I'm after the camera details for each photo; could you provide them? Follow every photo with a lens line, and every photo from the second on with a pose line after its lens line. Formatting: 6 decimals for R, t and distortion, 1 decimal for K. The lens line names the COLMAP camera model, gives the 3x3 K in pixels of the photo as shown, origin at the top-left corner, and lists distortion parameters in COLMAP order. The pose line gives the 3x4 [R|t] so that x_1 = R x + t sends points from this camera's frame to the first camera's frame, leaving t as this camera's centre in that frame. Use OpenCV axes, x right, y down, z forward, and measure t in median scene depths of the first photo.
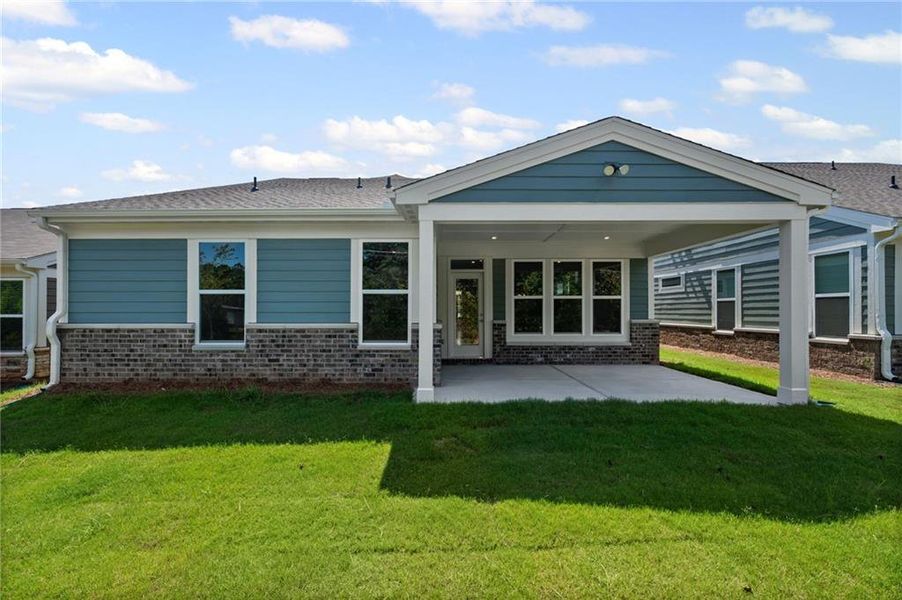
lens RADIAL K [[346.6, 0, 449.6], [0, 346.6, 265.8], [0, 0, 1]] dist [-0.000756, -0.000046]
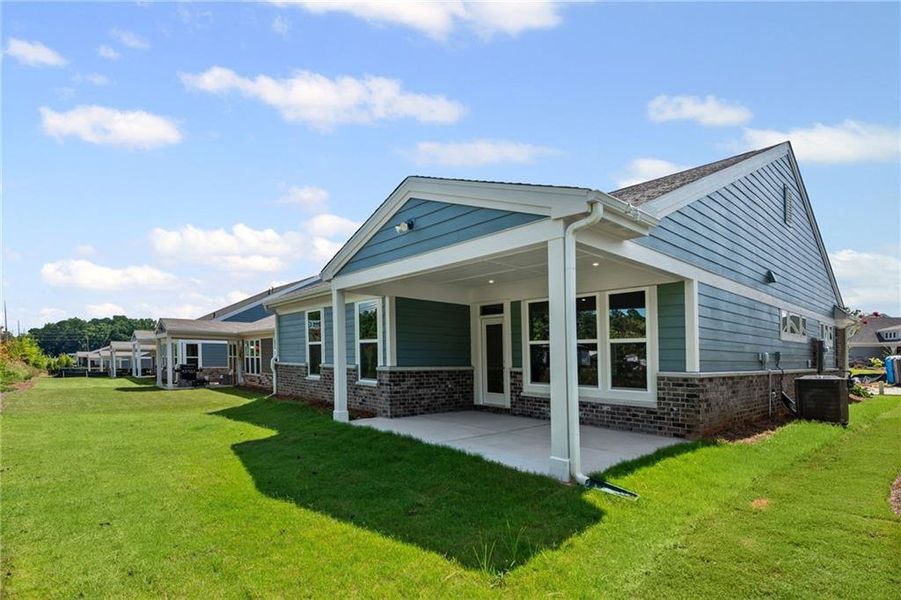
lens RADIAL K [[424.1, 0, 438.7], [0, 424.1, 300.0], [0, 0, 1]] dist [-0.001836, -0.000171]
pose [[0.668718, -0.091679, -0.737842, 0.866196], [0.083670, 0.995344, -0.047843, 0.014668], [0.738793, -0.029742, 0.673275, 0.096391]]
